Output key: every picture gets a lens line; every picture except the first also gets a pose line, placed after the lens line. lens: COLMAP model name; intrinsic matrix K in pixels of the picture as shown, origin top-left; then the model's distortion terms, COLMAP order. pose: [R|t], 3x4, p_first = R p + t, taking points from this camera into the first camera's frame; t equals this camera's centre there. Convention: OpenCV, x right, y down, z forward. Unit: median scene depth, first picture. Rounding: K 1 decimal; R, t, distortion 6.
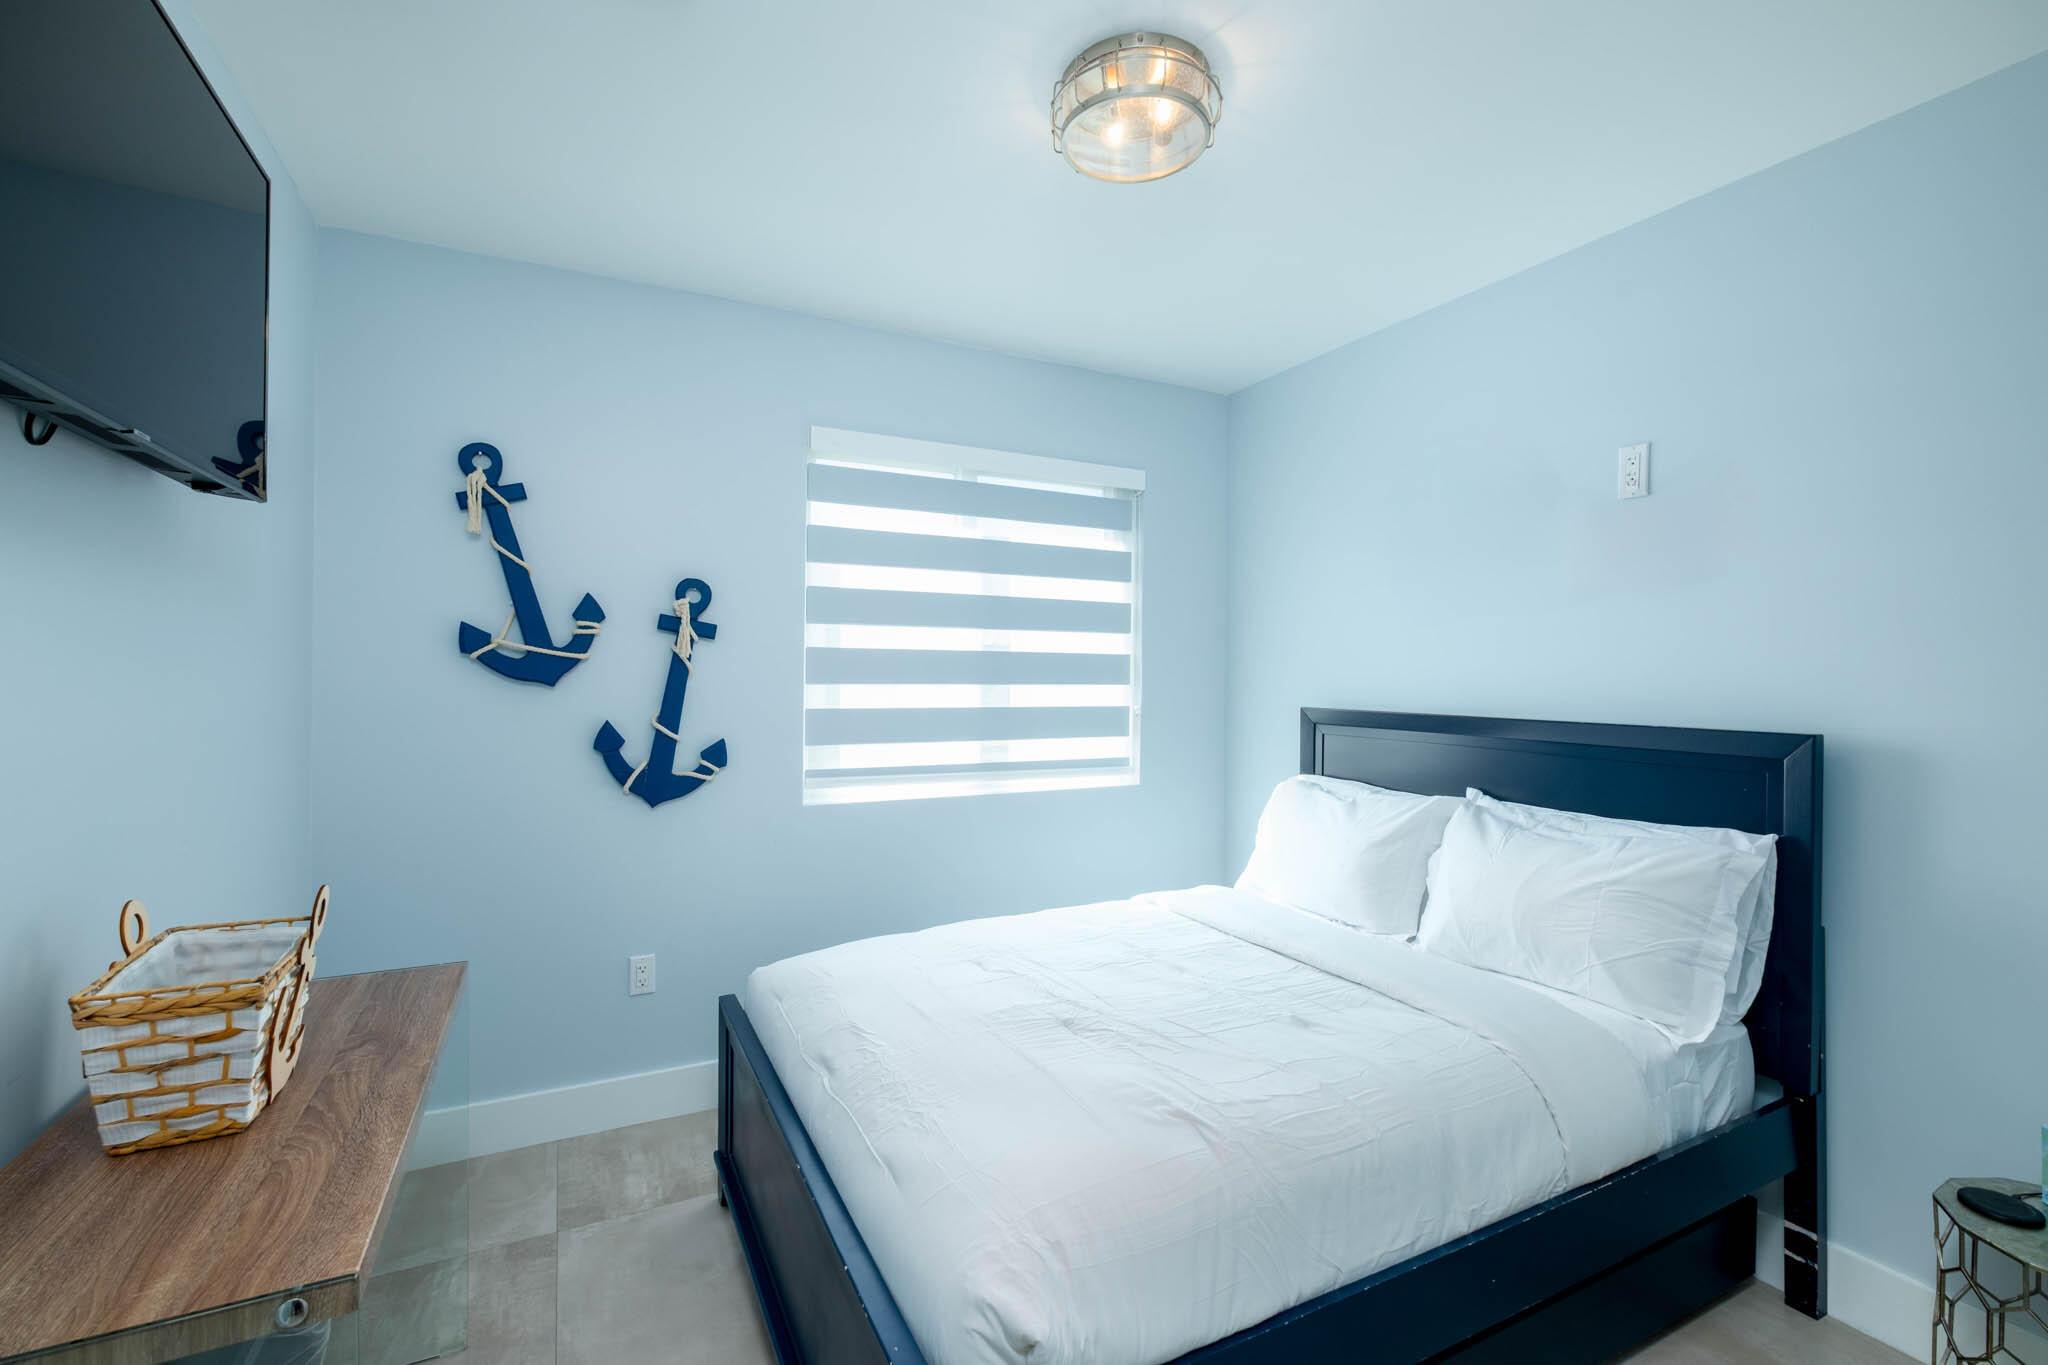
lens RADIAL K [[890.0, 0, 1018.4], [0, 890.0, 672.0], [0, 0, 1]] dist [-0.002419, -0.000349]
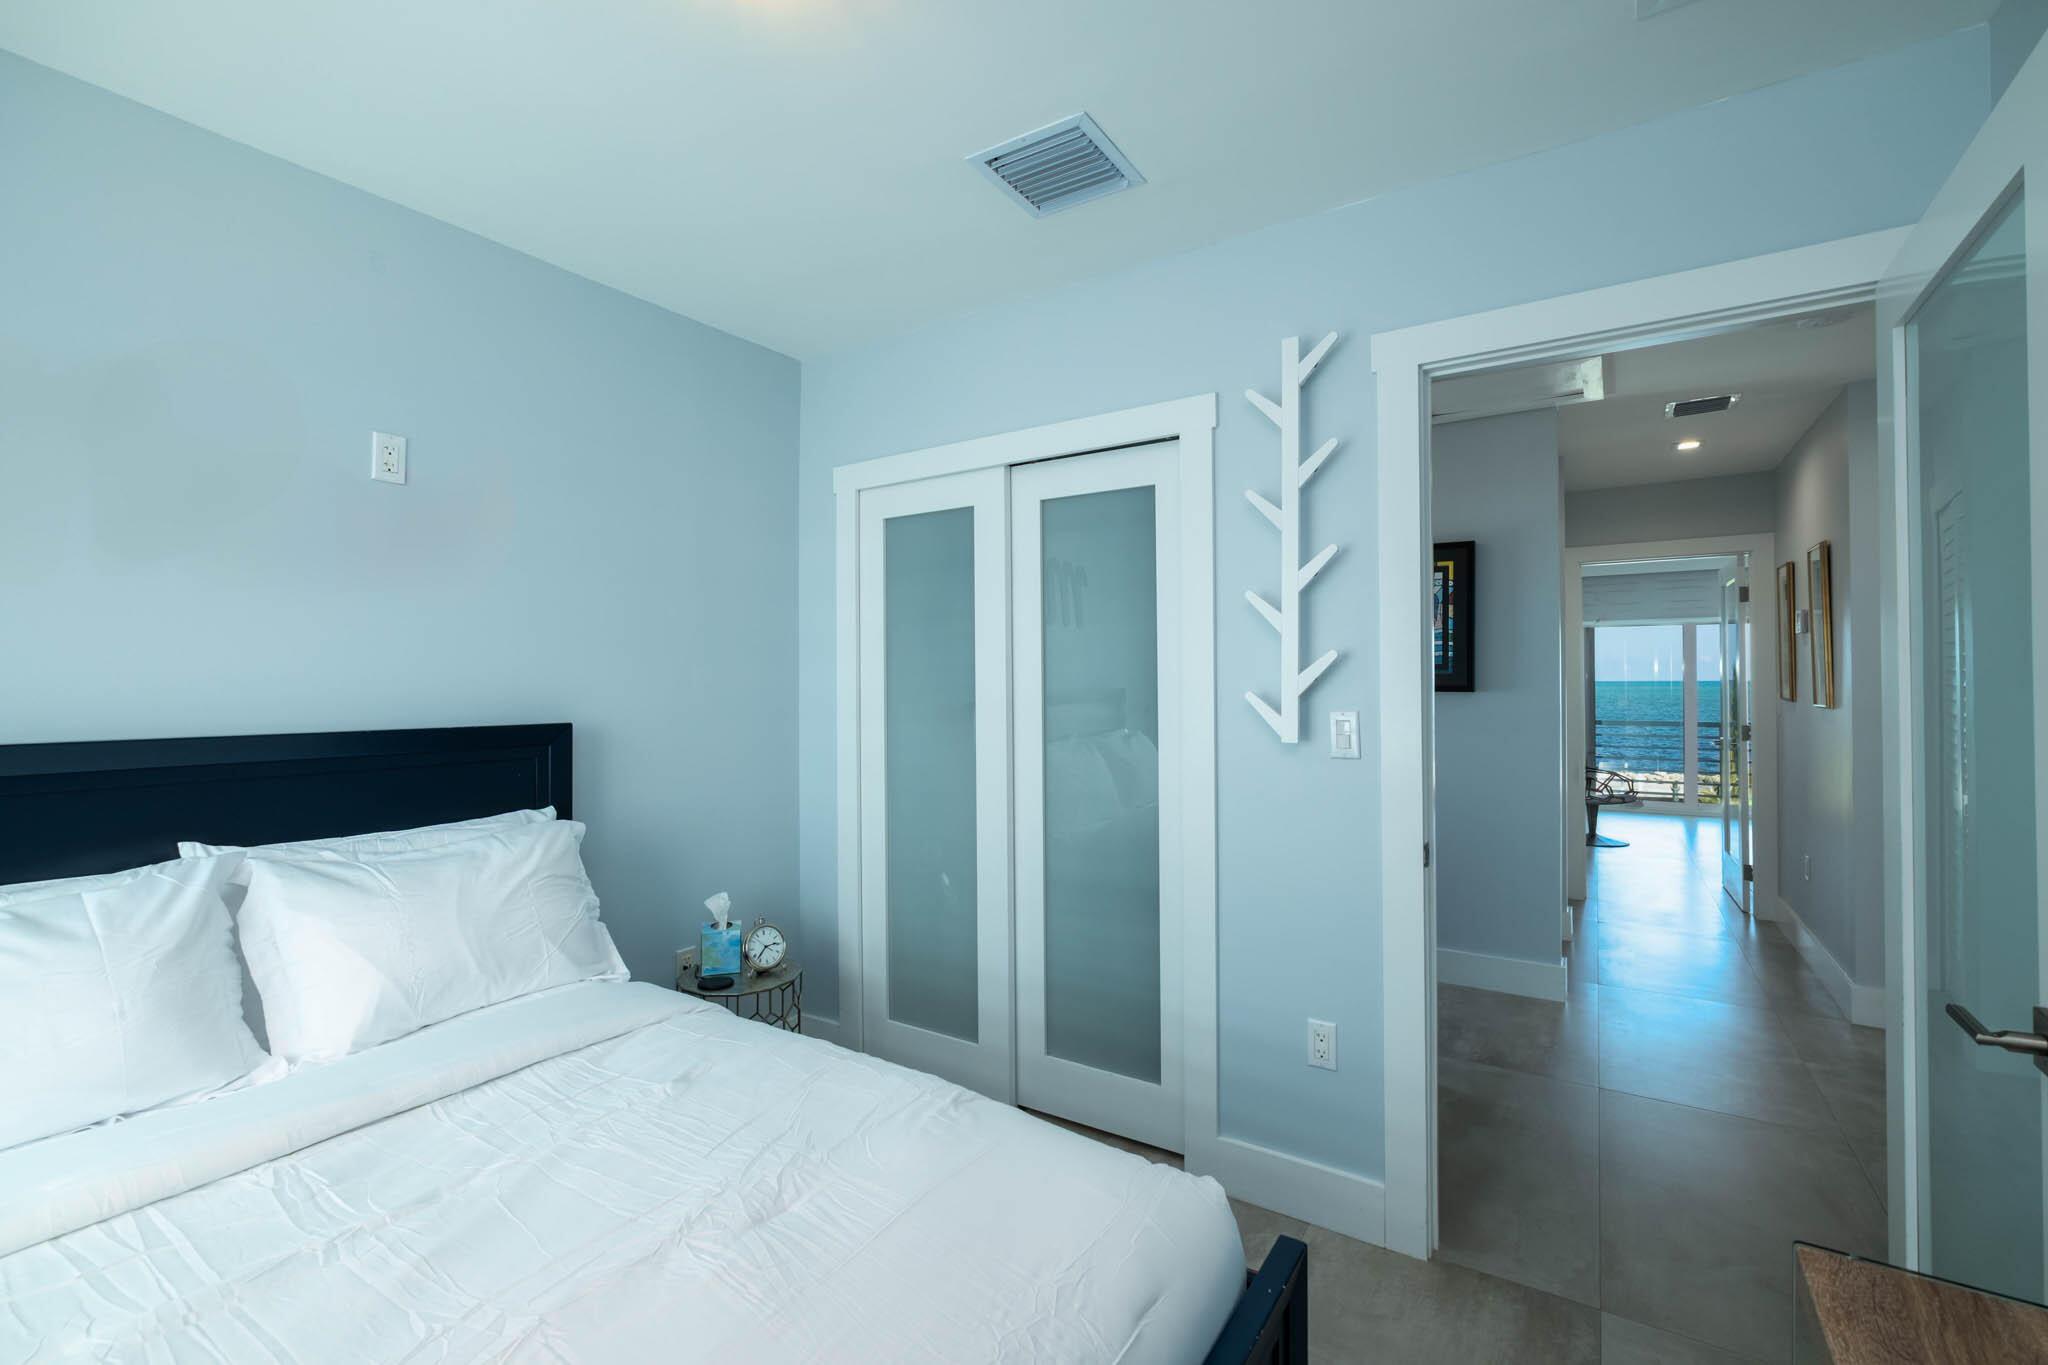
lens RADIAL K [[890.0, 0, 1018.4], [0, 890.0, 672.0], [0, 0, 1]] dist [-0.002419, -0.000349]
pose [[-0.501165, 0.005600, 0.865334, -0.530201], [-0.000502, 0.999977, -0.006762, 0.004381], [-0.865352, -0.003824, -0.501151, 1.032648]]
